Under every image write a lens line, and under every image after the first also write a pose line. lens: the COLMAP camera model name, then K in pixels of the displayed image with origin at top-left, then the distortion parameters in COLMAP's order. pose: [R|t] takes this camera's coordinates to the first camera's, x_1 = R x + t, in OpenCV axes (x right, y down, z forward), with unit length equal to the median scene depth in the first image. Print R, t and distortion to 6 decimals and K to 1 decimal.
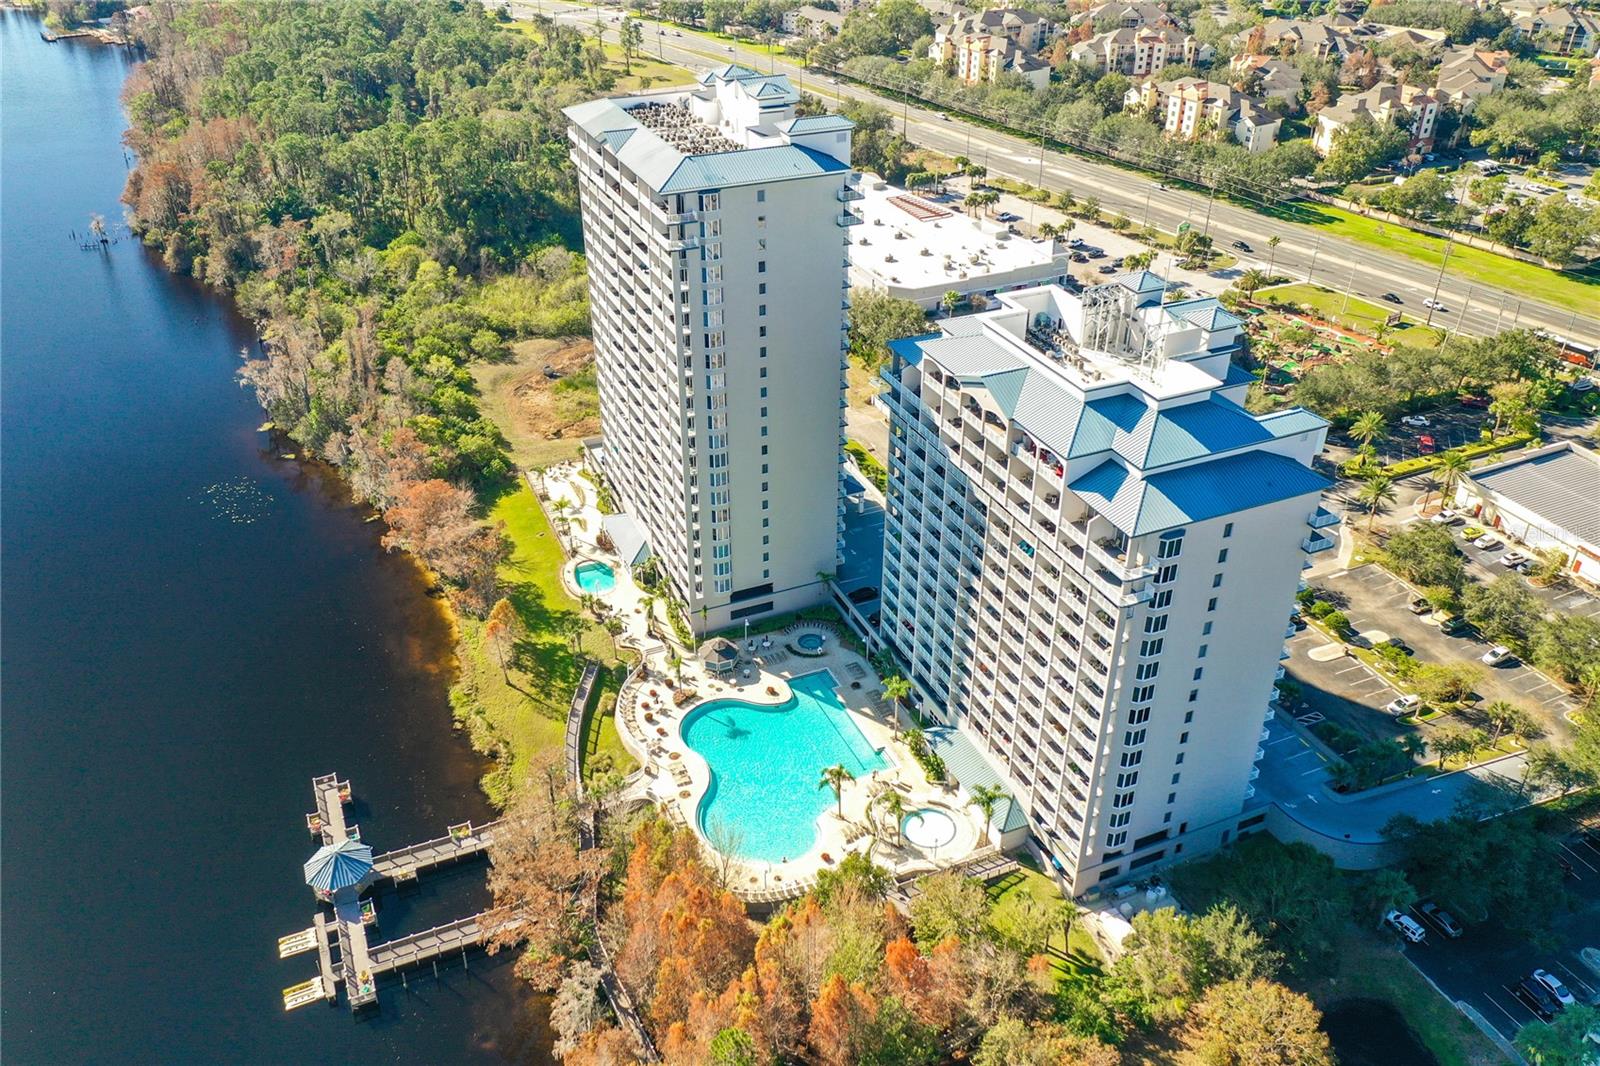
lens RADIAL K [[1257.3, 0, 803.1], [0, 1257.3, 529.1], [0, 0, 1]] dist [0.015792, 0.001459]
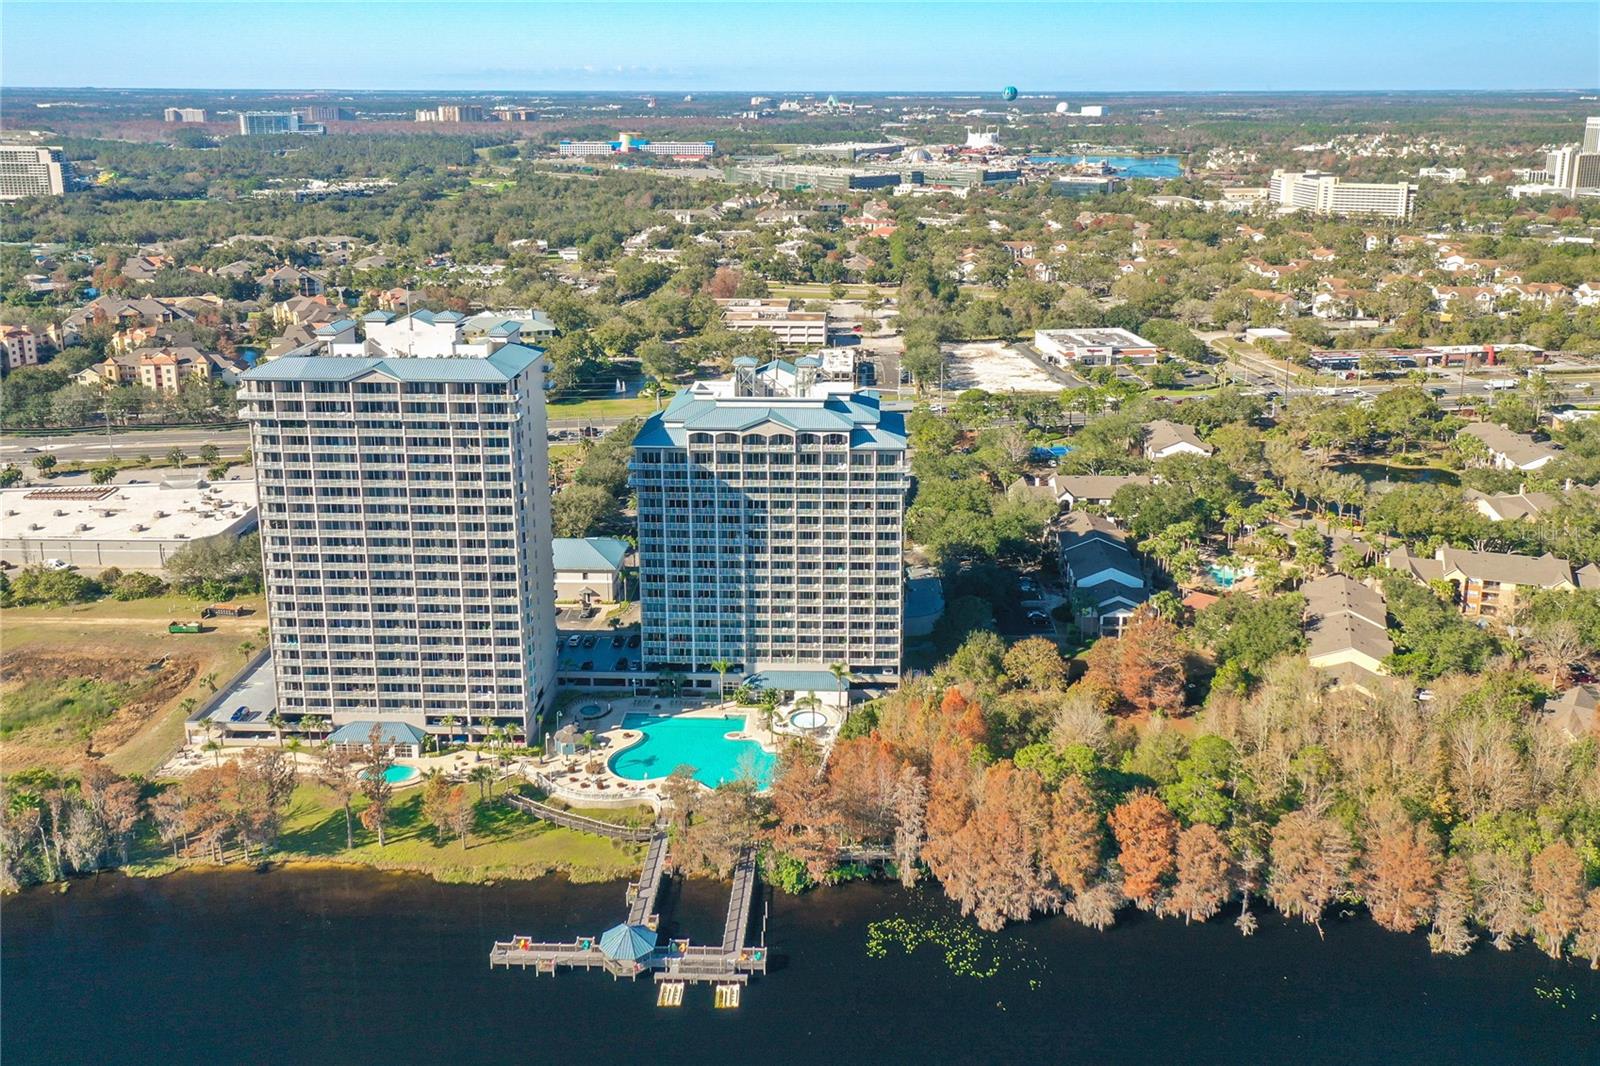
lens RADIAL K [[1289.6, 0, 824.0], [0, 1289.6, 406.4], [0, 0, 1]] dist [0.013162, 0.009005]
pose [[0.438848, -0.214362, 0.872617, -0.959400], [0.467445, 0.883840, -0.017964, -0.046937], [-0.767403, 0.415784, 0.488074, 0.066704]]
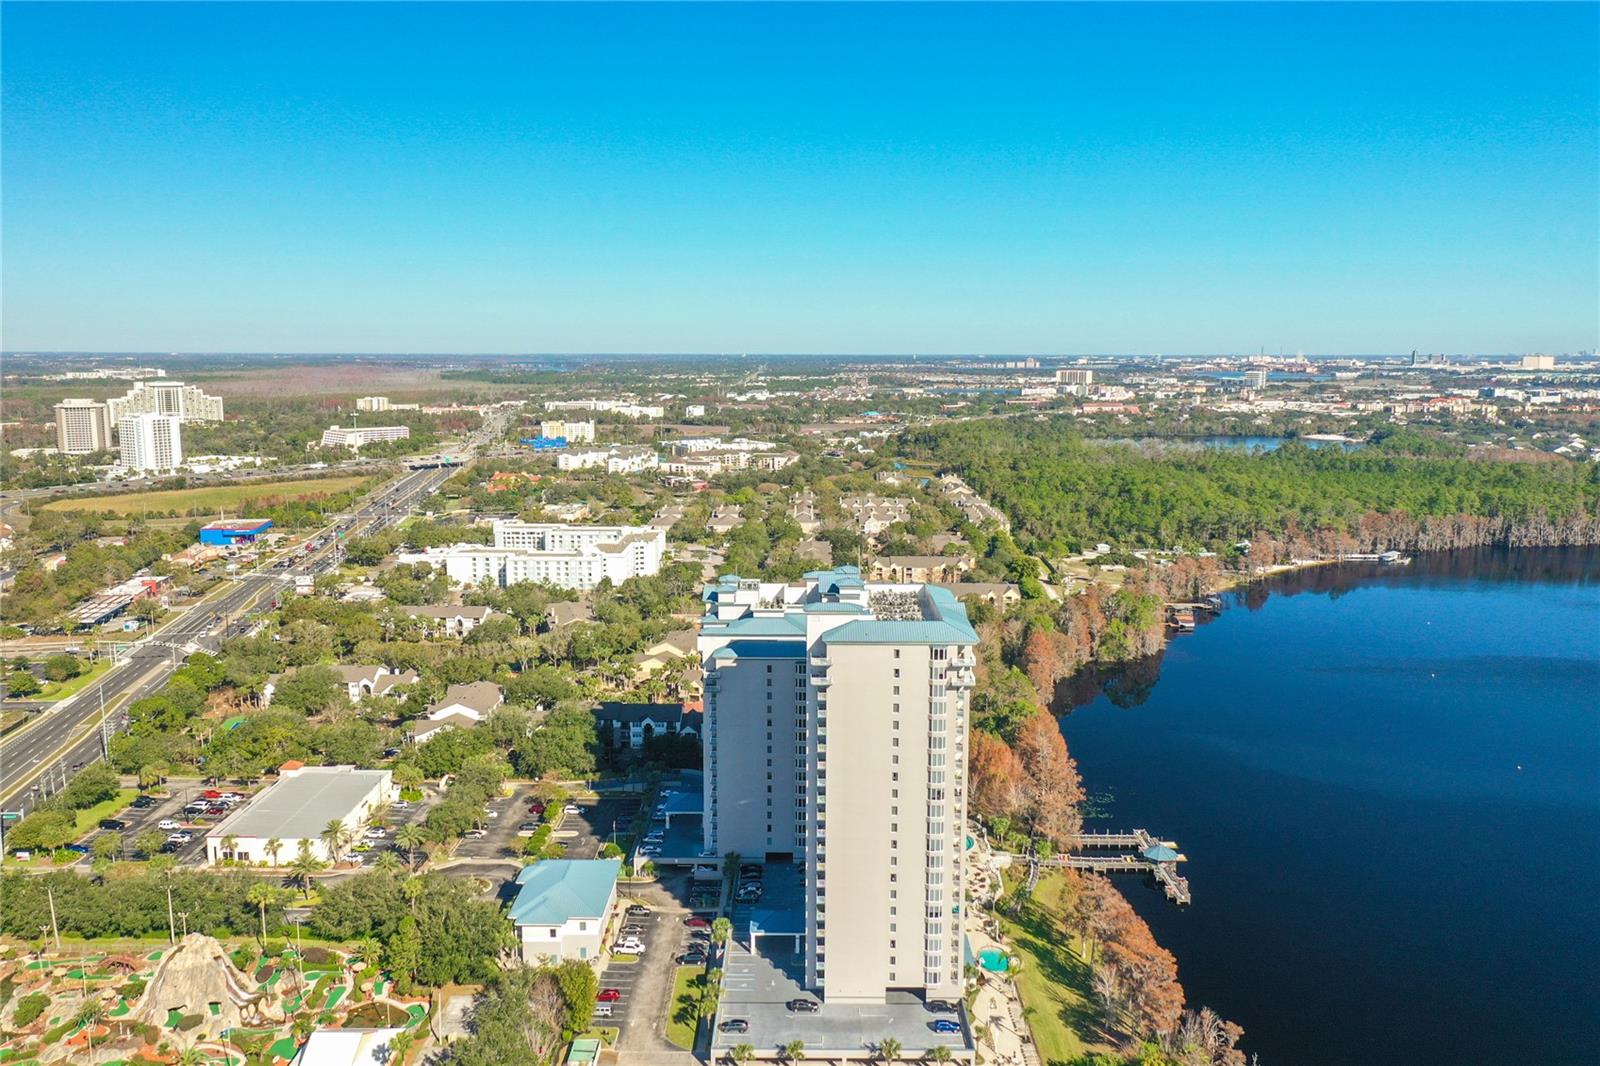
lens RADIAL K [[1255.5, 0, 774.0], [0, 1255.5, 537.0], [0, 0, 1]] dist [0.015631, 0.002208]
pose [[-0.899713, -0.064379, 0.431708, -0.503785], [0.227718, 0.774559, 0.590088, -1.096910], [-0.372372, 0.629217, -0.682220, 1.766196]]
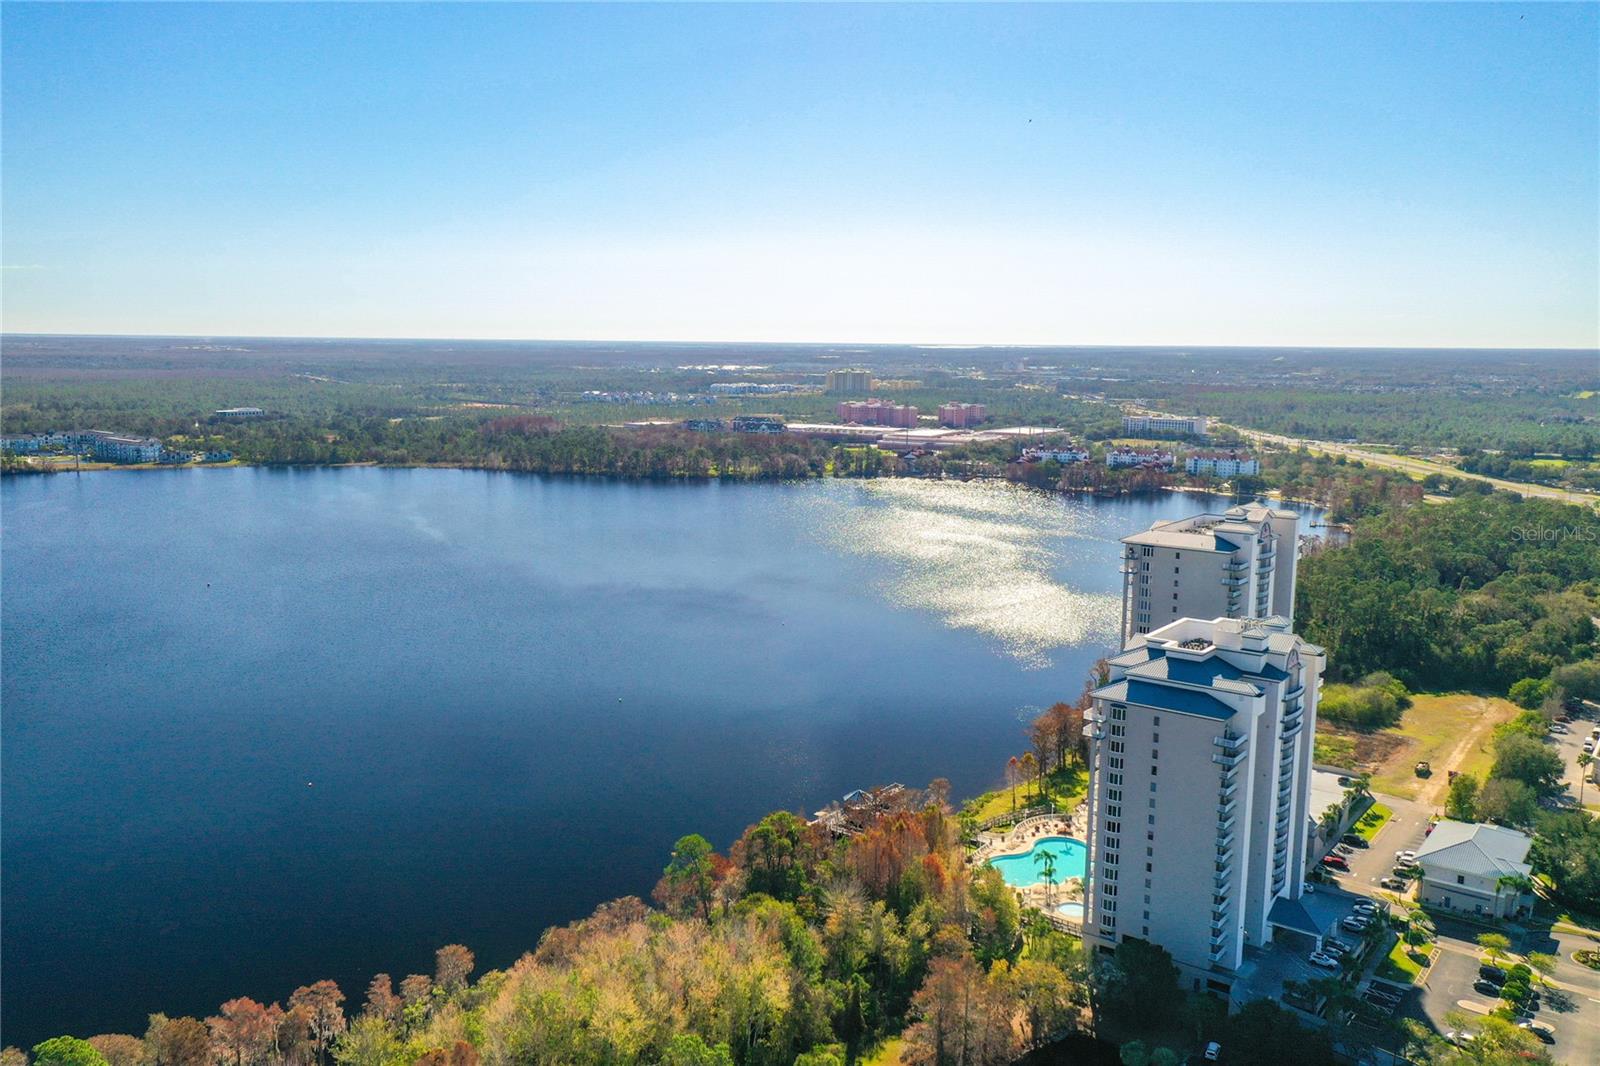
lens RADIAL K [[1253.2, 0, 801.8], [0, 1253.2, 537.5], [0, 0, 1]] dist [0.015806, 0.005200]
pose [[0.467691, 0.137185, -0.873181, 1.061026], [-0.469392, 0.875620, -0.113846, 0.137487], [0.748957, 0.463109, 0.473913, -0.200866]]
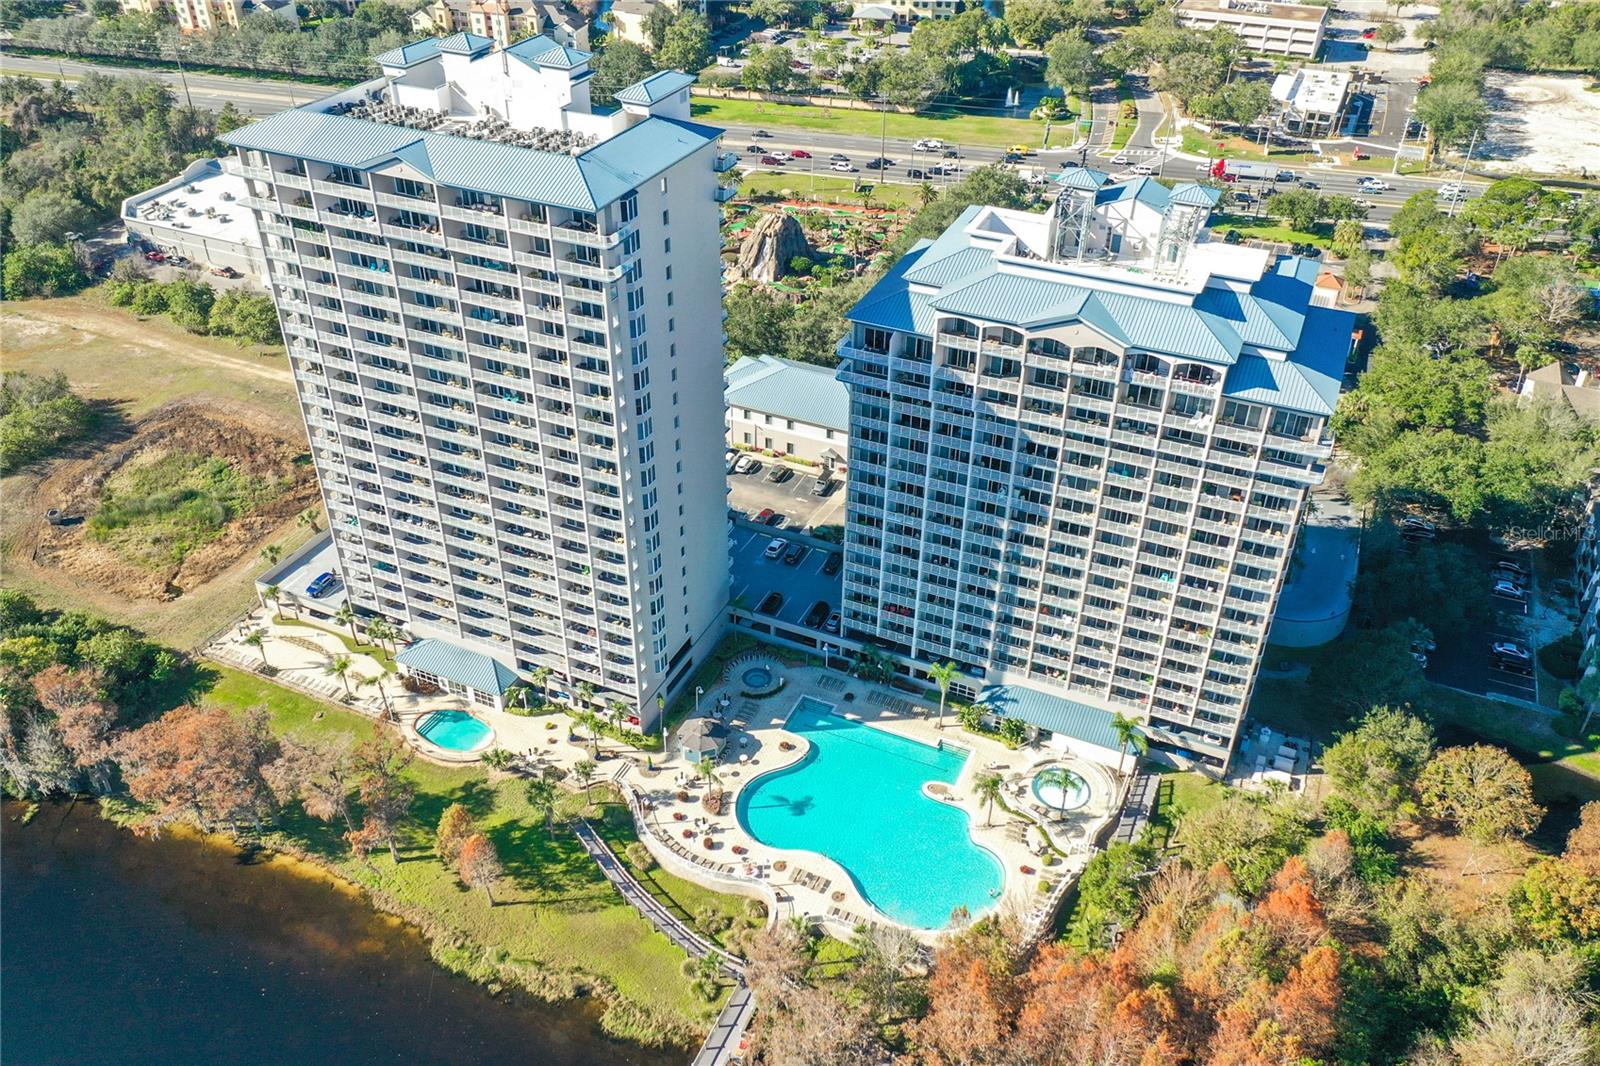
lens RADIAL K [[1253.2, 0, 801.8], [0, 1253.2, 537.5], [0, 0, 1]] dist [0.015806, 0.005200]
pose [[0.747288, -0.376662, 0.547436, -0.412904], [0.338759, 0.924682, 0.173796, -0.141908], [-0.571667, 0.055573, 0.818602, 0.268888]]
